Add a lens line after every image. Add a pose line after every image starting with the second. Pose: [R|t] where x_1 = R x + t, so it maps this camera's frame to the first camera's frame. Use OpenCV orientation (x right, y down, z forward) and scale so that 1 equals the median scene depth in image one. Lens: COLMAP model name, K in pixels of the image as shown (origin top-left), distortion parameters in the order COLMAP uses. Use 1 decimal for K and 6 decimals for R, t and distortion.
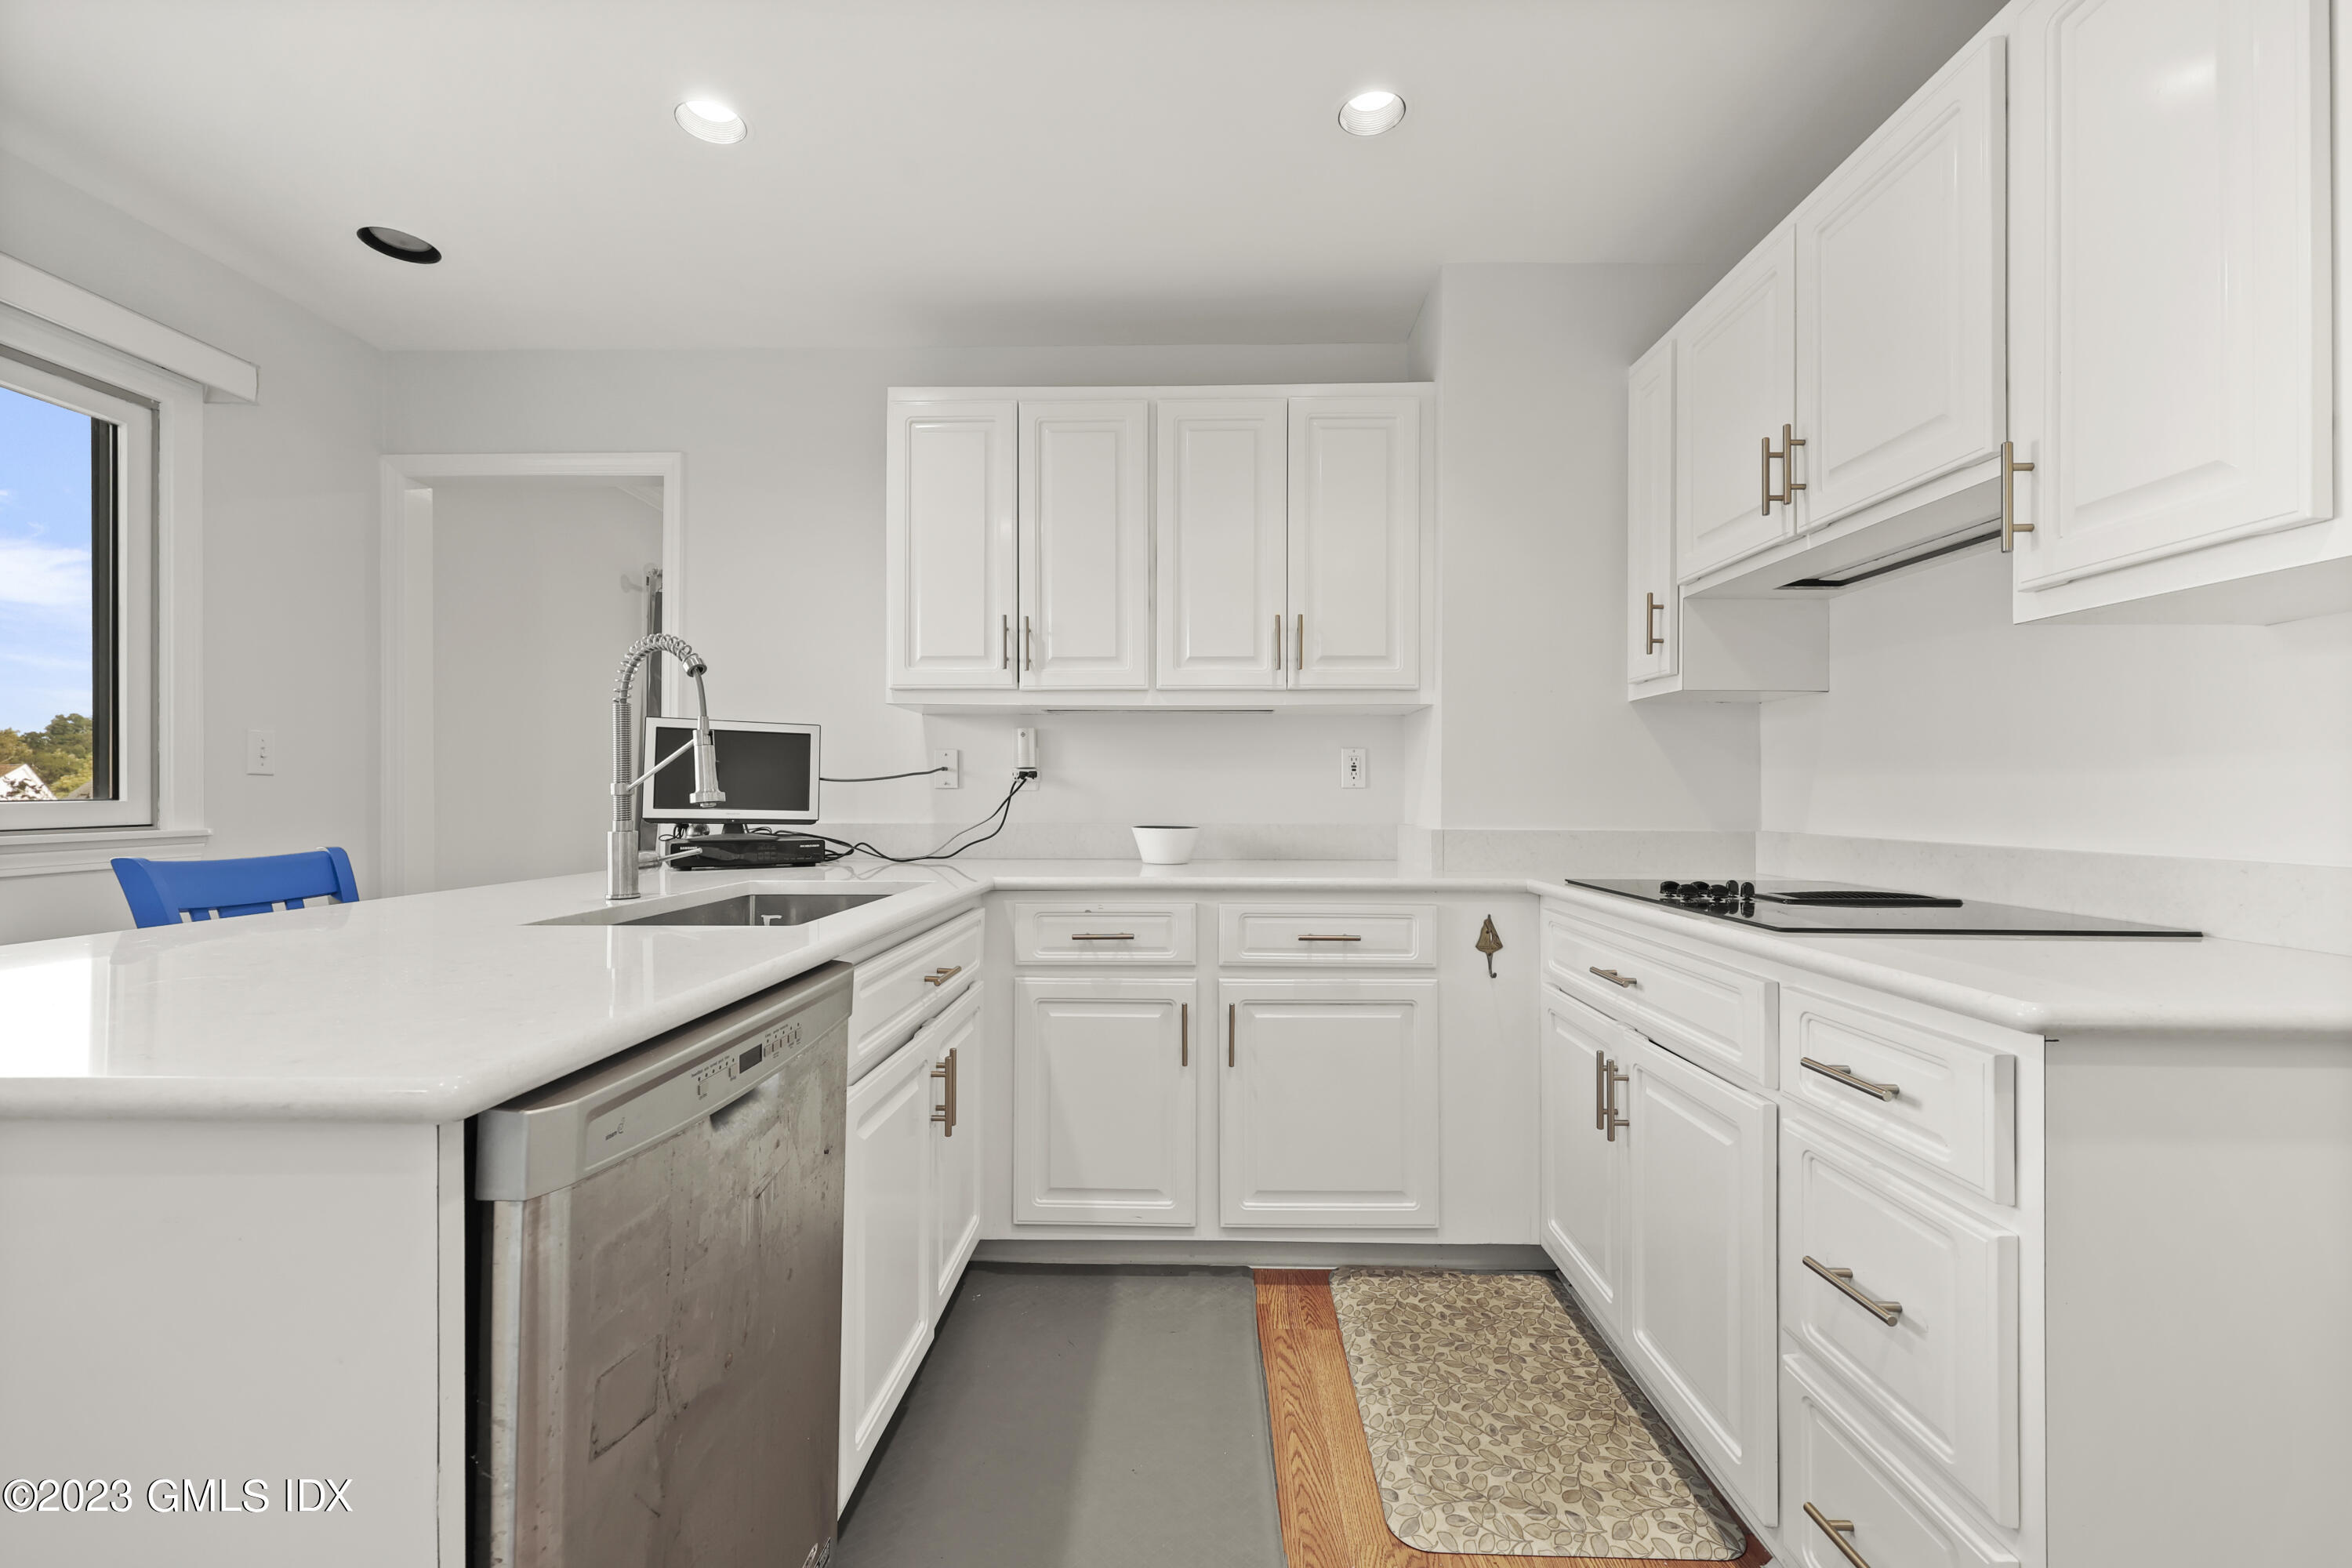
lens RADIAL K [[958.8, 0, 1182.9], [0, 958.8, 786.8], [0, 0, 1]] dist [-0.002877, 0.000313]
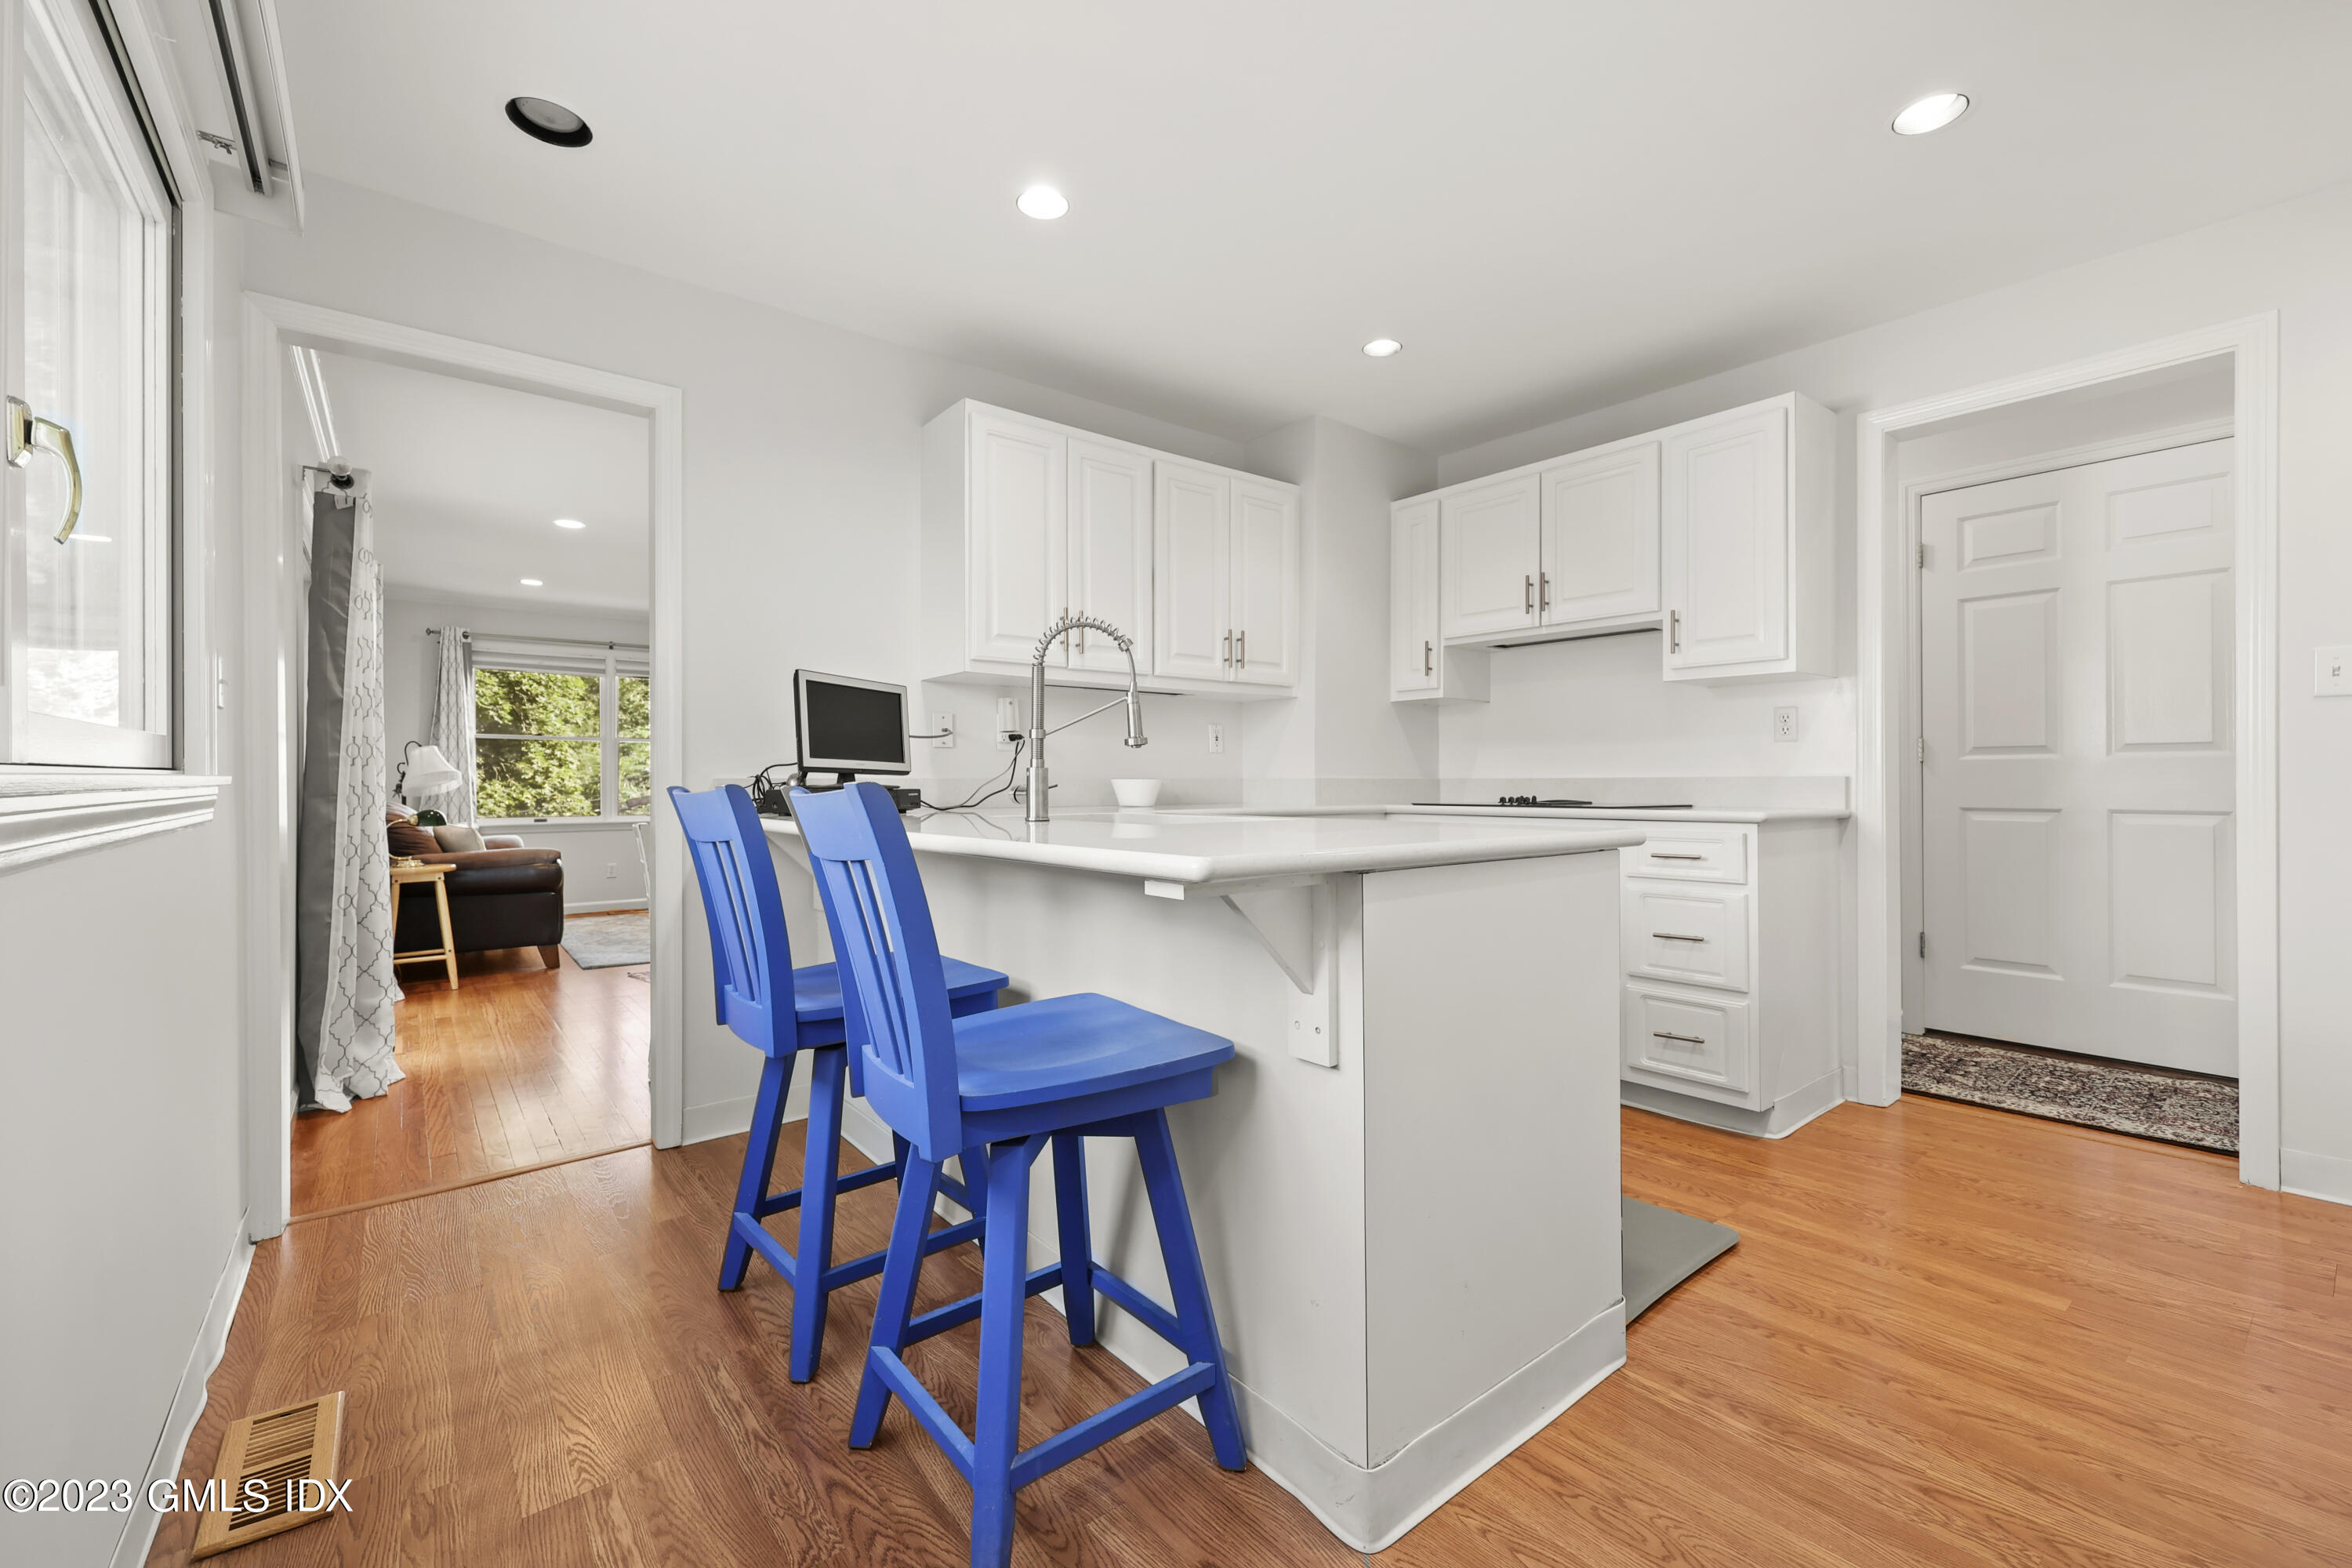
lens RADIAL K [[958.8, 0, 1187.6], [0, 958.8, 780.0], [0, 0, 1]] dist [-0.002877, 0.000313]
pose [[0.771392, -0.001763, 0.636358, -0.853299], [-0.002567, 0.999979, 0.005881, 0.037784], [-0.636355, -0.006170, 0.771371, -0.066523]]
